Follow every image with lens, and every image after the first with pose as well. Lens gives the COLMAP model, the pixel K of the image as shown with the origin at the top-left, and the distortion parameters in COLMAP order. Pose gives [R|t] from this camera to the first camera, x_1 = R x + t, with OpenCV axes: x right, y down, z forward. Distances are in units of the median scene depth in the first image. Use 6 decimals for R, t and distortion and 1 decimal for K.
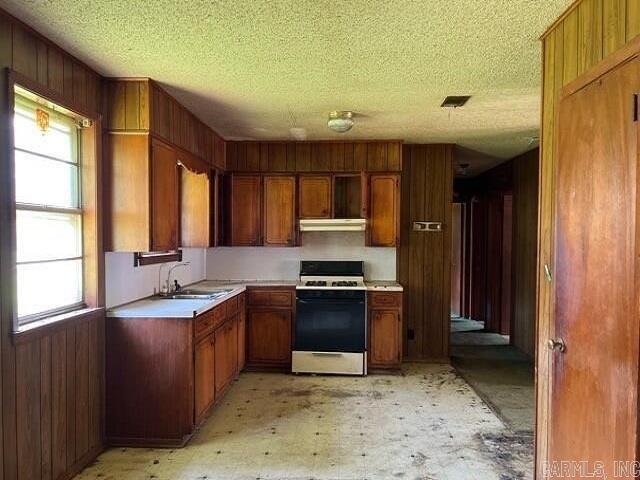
lens RADIAL K [[518.2, 0, 318.3], [0, 518.2, 258.4], [0, 0, 1]] dist [0.073812, -0.065739]
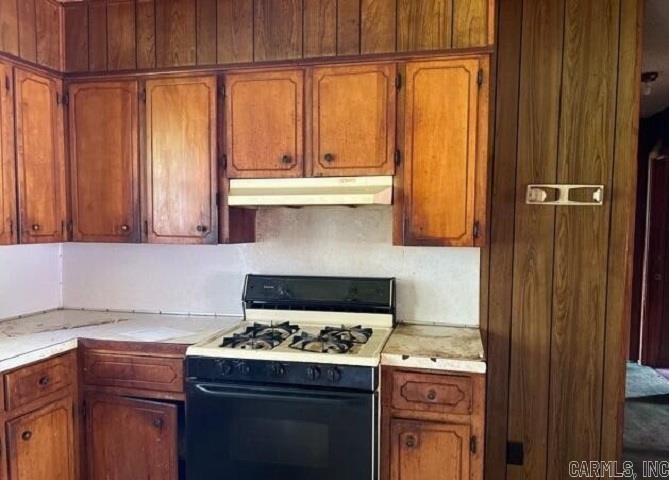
lens RADIAL K [[472.4, 0, 307.0], [0, 472.4, 253.4], [0, 0, 1]] dist [0.010388, 0.001197]
pose [[0.960393, 0.016708, -0.278147, 0.128775], [-0.010487, 0.999661, 0.023841, -0.024012], [0.278451, -0.019980, 0.960243, 0.629727]]
